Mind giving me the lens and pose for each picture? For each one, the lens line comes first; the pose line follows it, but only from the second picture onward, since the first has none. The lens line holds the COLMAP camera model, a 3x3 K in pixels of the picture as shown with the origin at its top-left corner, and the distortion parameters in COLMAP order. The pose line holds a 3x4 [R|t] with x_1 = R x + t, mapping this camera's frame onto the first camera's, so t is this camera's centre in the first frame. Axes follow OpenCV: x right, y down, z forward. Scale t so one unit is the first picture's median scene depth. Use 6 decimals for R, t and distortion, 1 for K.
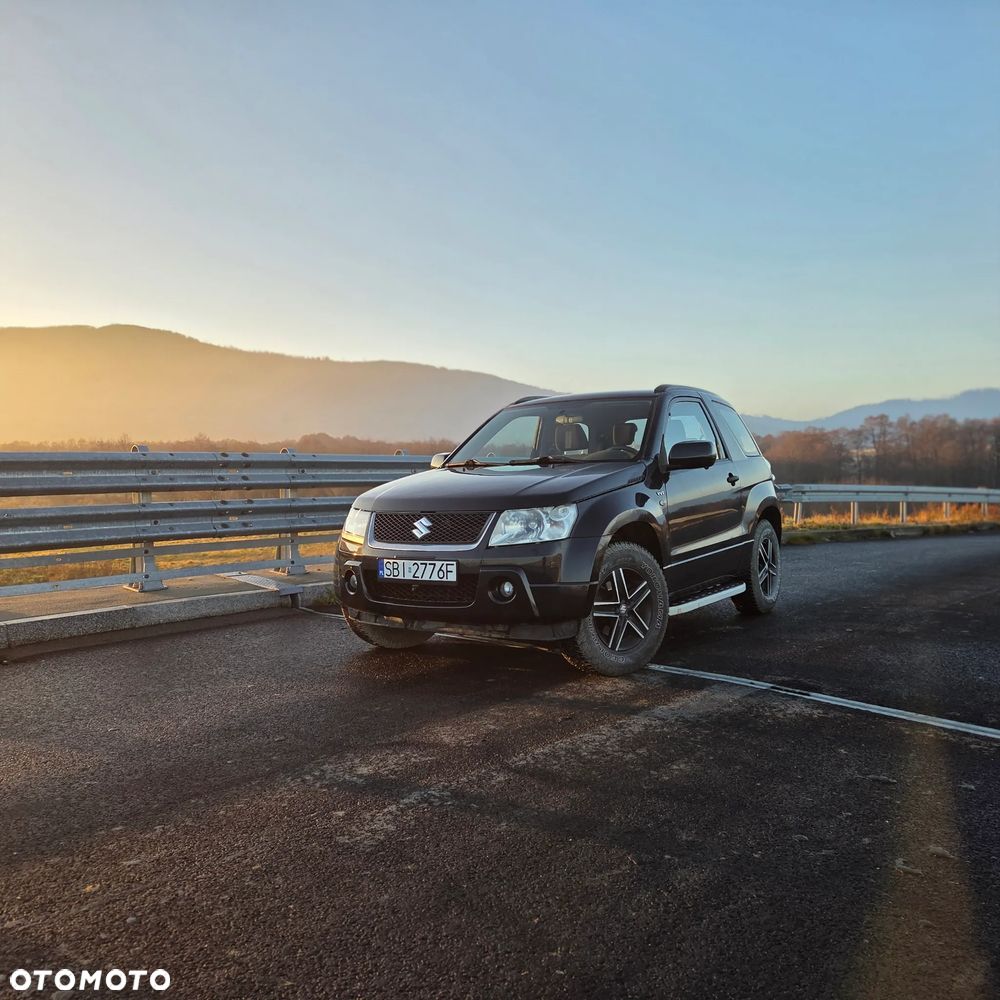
lens RADIAL K [[887.1, 0, 500.0], [0, 887.1, 500.0], [0, 0, 1]] dist [0.094760, -0.093021]
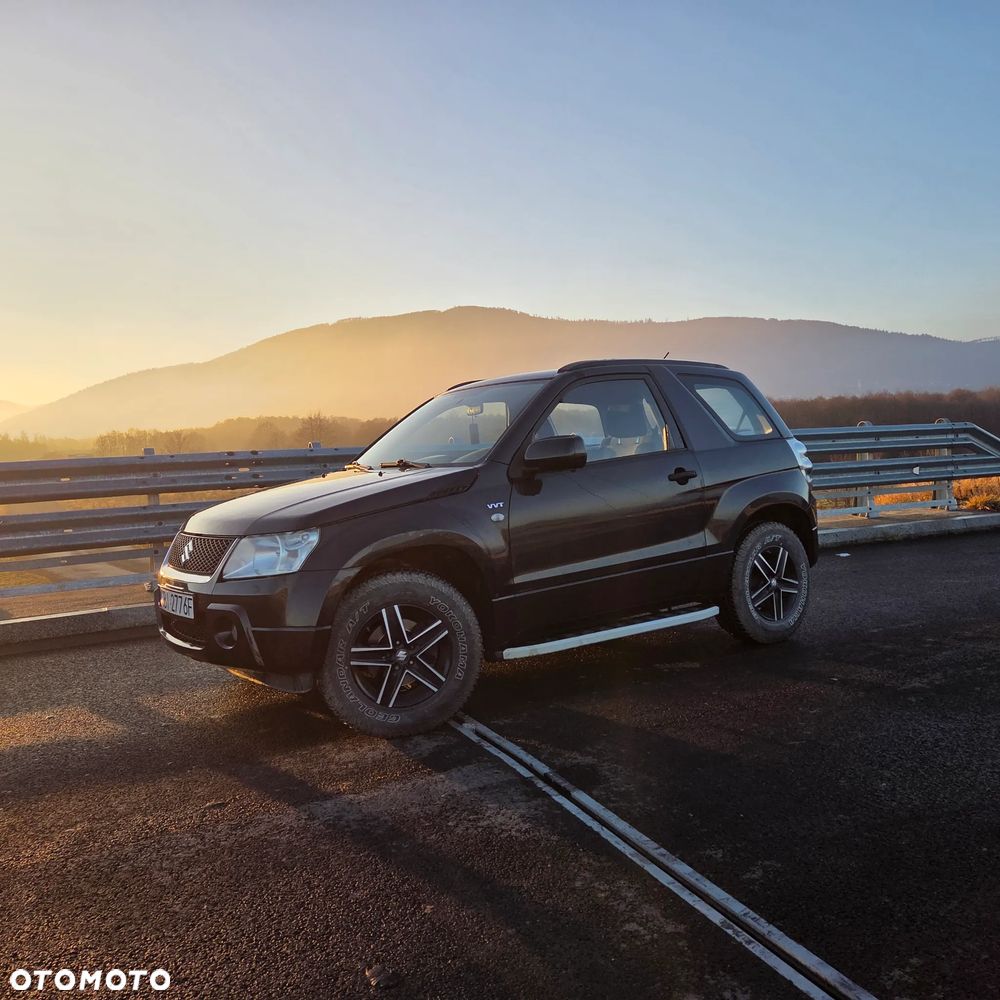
lens RADIAL K [[887.1, 0, 500.0], [0, 887.1, 500.0], [0, 0, 1]] dist [0.094760, -0.093021]
pose [[0.933526, -0.009444, -0.358386, 0.531827], [0.024549, 0.998991, 0.037619, -0.047815], [0.357669, -0.043916, 0.932815, 0.299253]]
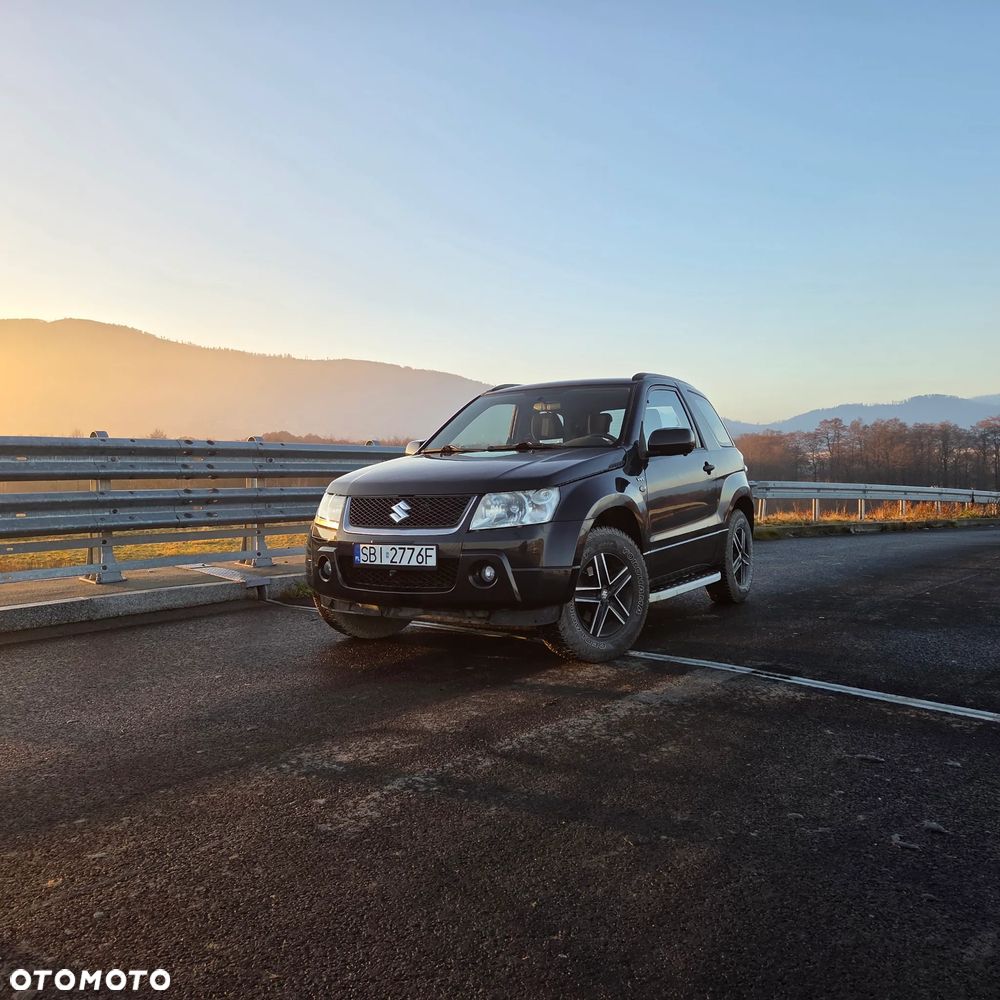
lens RADIAL K [[886.0, 0, 519.6], [0, 886.0, 487.7], [0, 0, 1]] dist [0.092349, -0.090308]
pose [[0.998052, 0.004658, 0.062209, -0.018256], [-0.003763, 0.999888, -0.014507, 0.019168], [-0.062270, 0.014245, 0.997958, 0.020791]]
